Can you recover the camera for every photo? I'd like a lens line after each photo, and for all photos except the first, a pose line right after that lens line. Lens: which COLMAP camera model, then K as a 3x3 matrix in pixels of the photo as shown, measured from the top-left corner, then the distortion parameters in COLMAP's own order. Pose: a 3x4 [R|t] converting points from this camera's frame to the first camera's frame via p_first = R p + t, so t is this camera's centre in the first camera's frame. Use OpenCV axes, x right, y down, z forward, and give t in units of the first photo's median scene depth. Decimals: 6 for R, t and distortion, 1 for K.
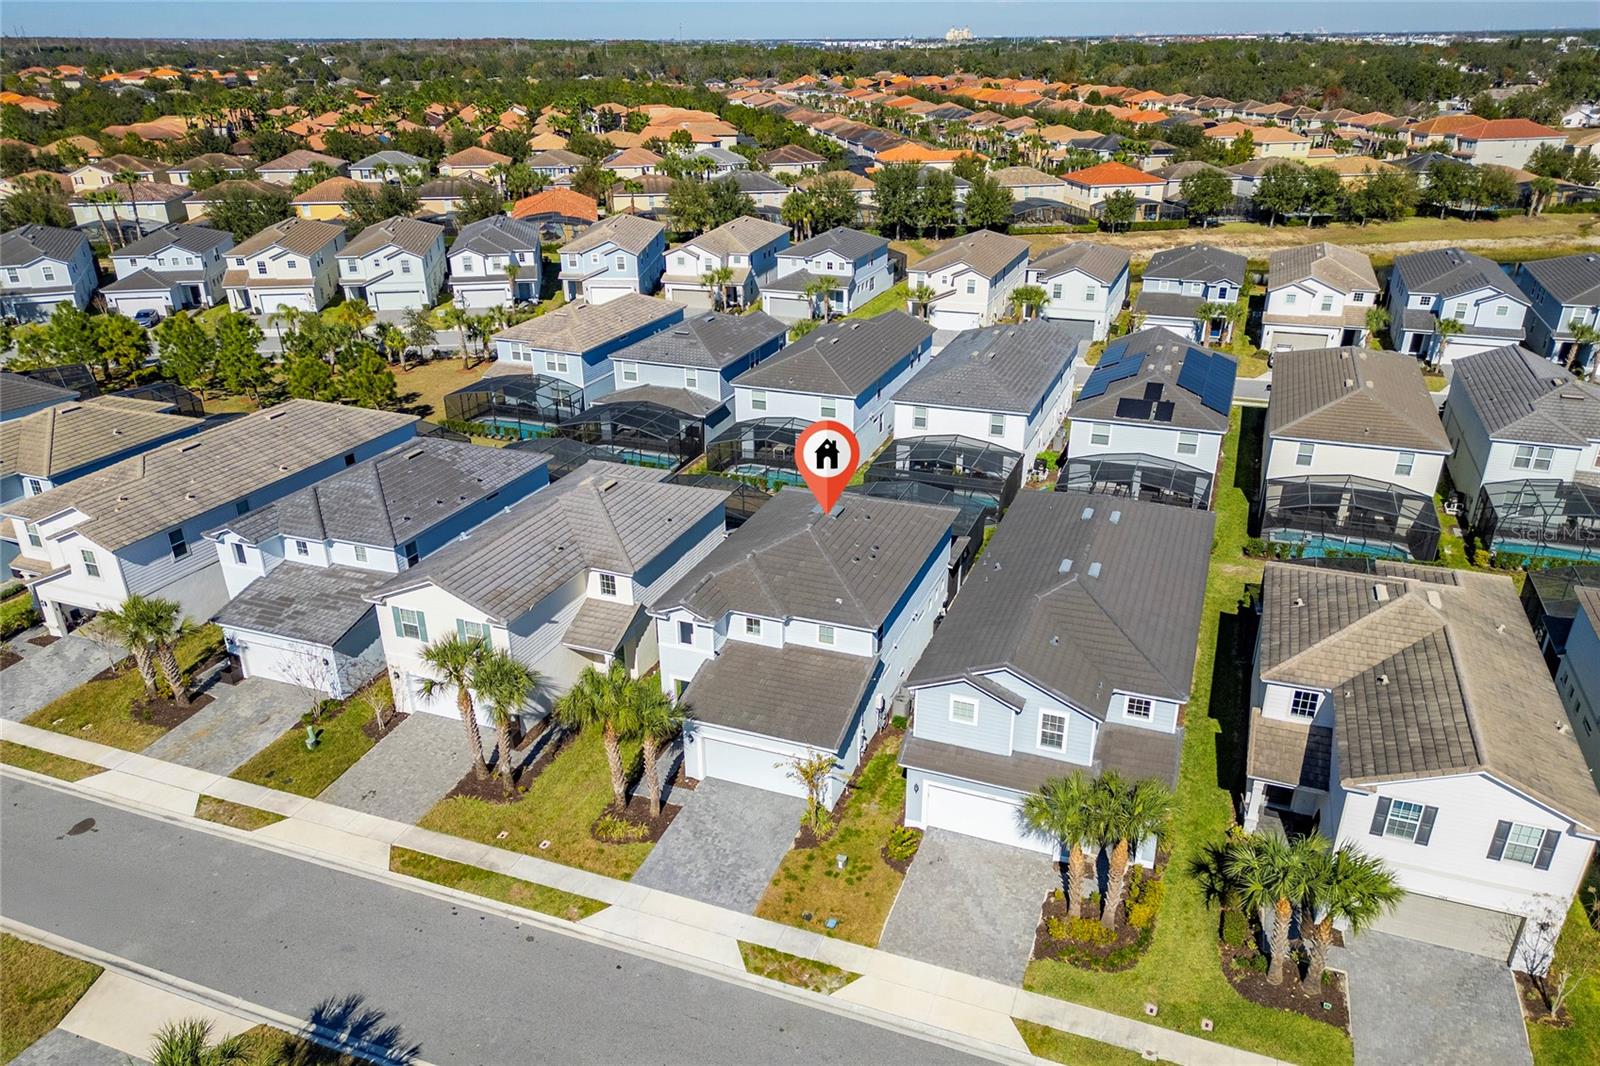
lens RADIAL K [[1120.7, 0, 802.9], [0, 1120.7, 567.0], [0, 0, 1]] dist [0.089855, -0.103522]
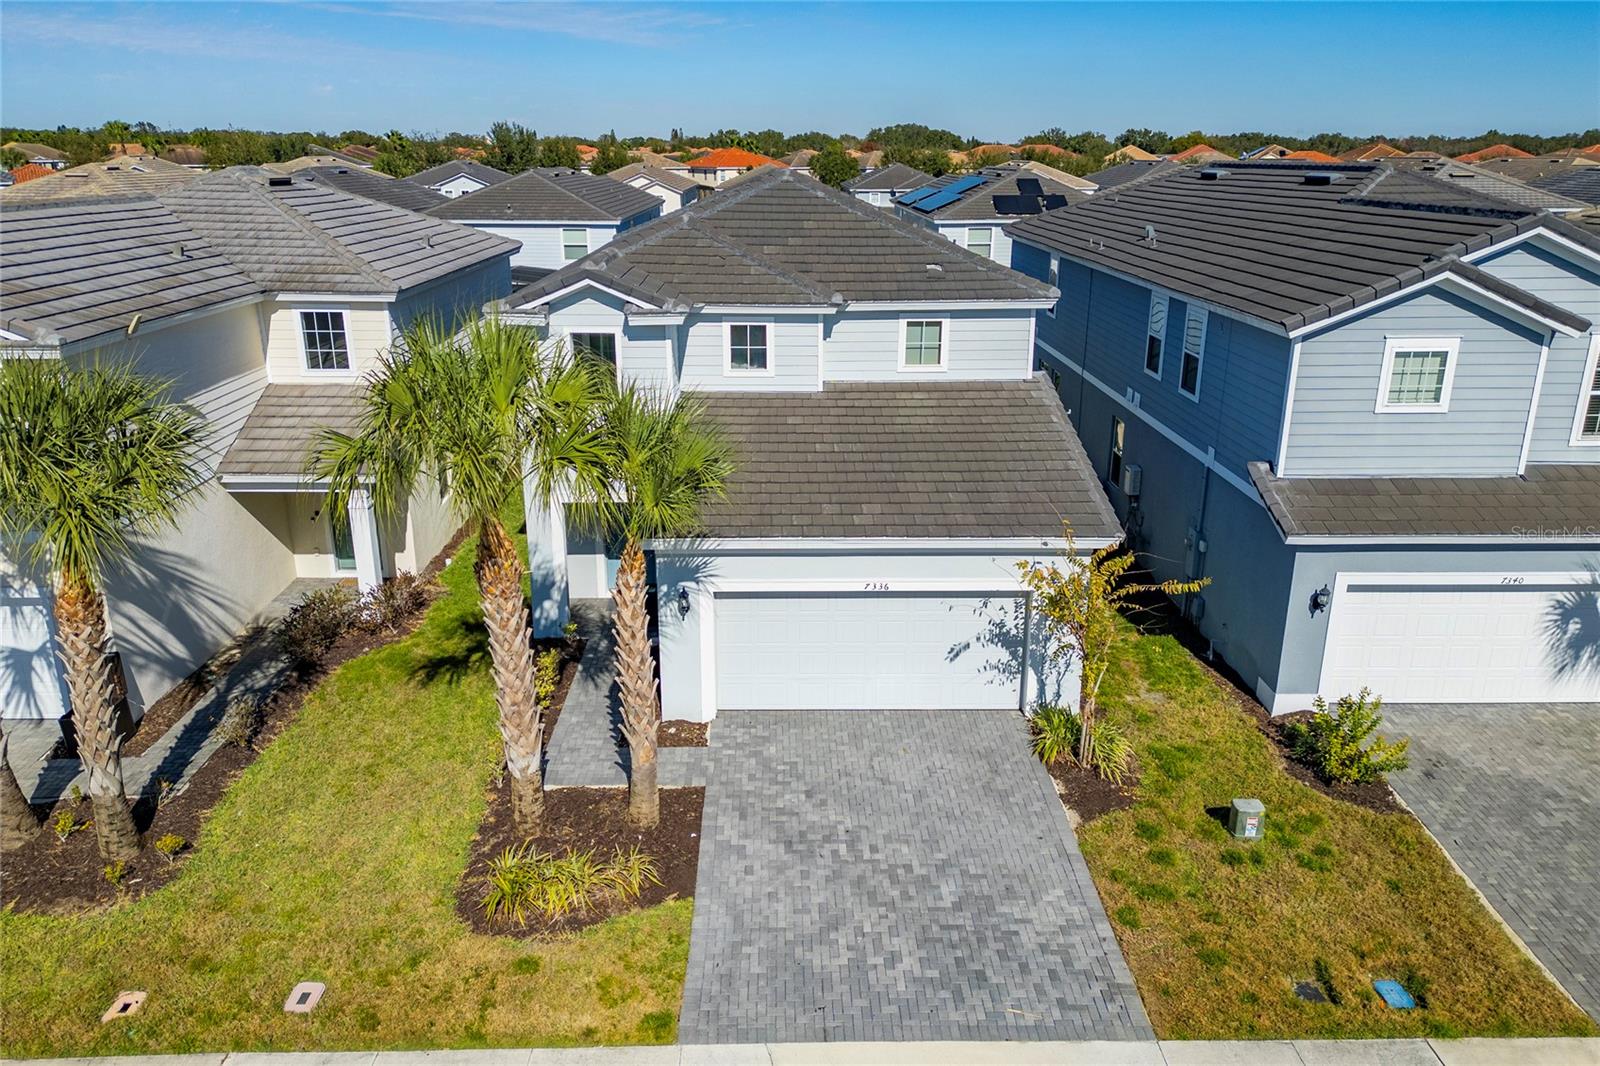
lens RADIAL K [[1127.3, 0, 796.2], [0, 1127.3, 504.6], [0, 0, 1]] dist [0.092804, -0.105347]
pose [[0.925722, -0.105605, 0.363162, -0.192652], [0.153486, 0.982498, -0.105543, 0.162881], [-0.345660, 0.153443, 0.925729, 0.631483]]
